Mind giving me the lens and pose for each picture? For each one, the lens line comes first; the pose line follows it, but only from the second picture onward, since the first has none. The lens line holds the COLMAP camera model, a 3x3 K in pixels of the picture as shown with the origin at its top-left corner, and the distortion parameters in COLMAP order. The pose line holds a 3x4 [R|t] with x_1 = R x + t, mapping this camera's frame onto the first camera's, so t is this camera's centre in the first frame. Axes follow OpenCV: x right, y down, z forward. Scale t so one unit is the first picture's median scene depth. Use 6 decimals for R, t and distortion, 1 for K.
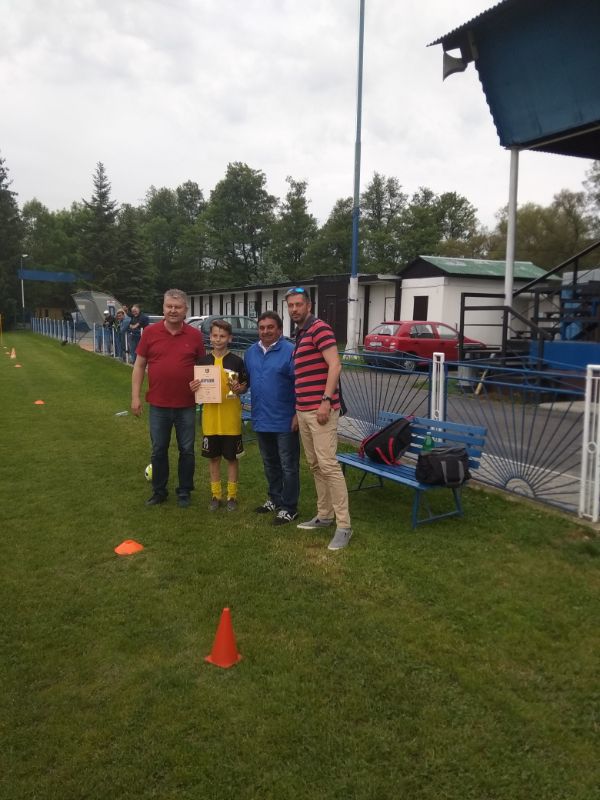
lens RADIAL K [[650.2, 0, 300.0], [0, 650.2, 400.0], [0, 0, 1]] dist [0.080498, -0.148709]
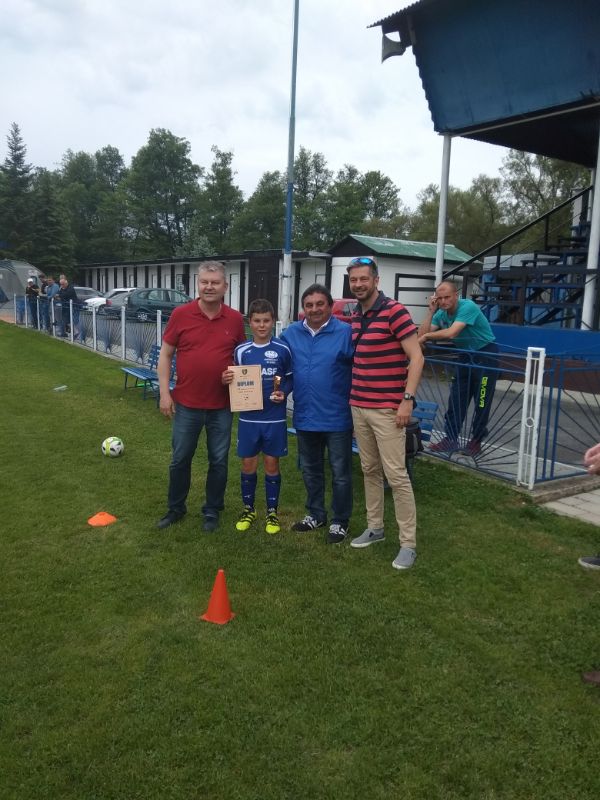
lens RADIAL K [[648.8, 0, 301.0], [0, 648.8, 399.2], [0, 0, 1]] dist [0.085066, -0.125620]
pose [[0.992751, 0.003522, 0.120138, -0.057058], [-0.007948, 0.999306, 0.036384, -0.001896], [-0.119926, -0.037076, 0.992090, -0.036191]]
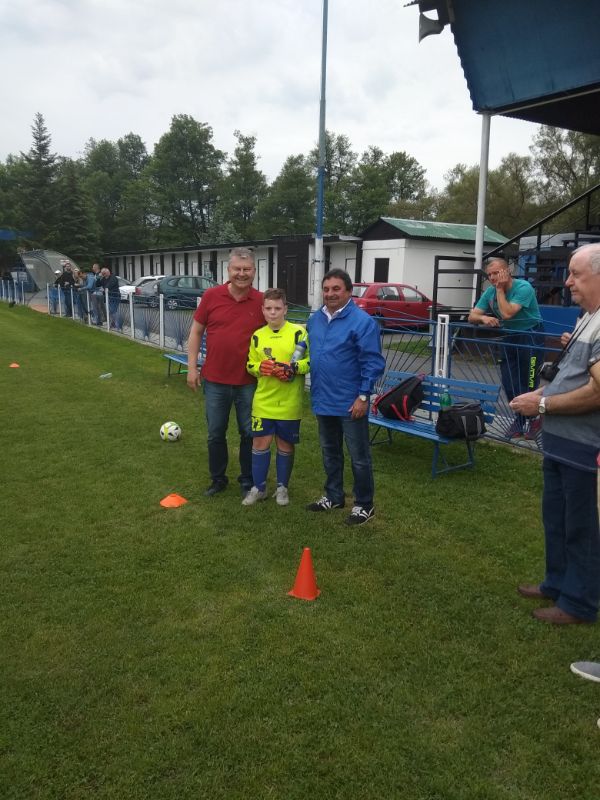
lens RADIAL K [[654.8, 0, 300.7], [0, 654.8, 394.4], [0, 0, 1]] dist [0.086864, -0.136670]
pose [[0.996426, -0.008242, 0.084073, -0.109354], [0.004087, 0.998767, 0.049477, 0.002236], [-0.084377, -0.048957, 0.995231, -0.044879]]
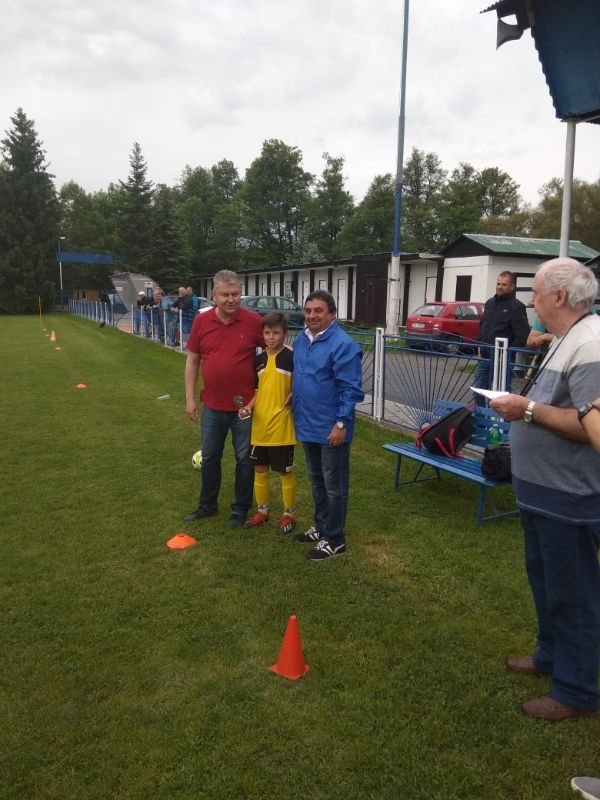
lens RADIAL K [[654.8, 0, 300.7], [0, 654.8, 394.4], [0, 0, 1]] dist [0.086864, -0.136670]
pose [[0.998742, 0.006355, -0.049740, -0.028989], [-0.005328, 0.999770, 0.020755, -0.009374], [0.049861, -0.020464, 0.998547, 0.033131]]
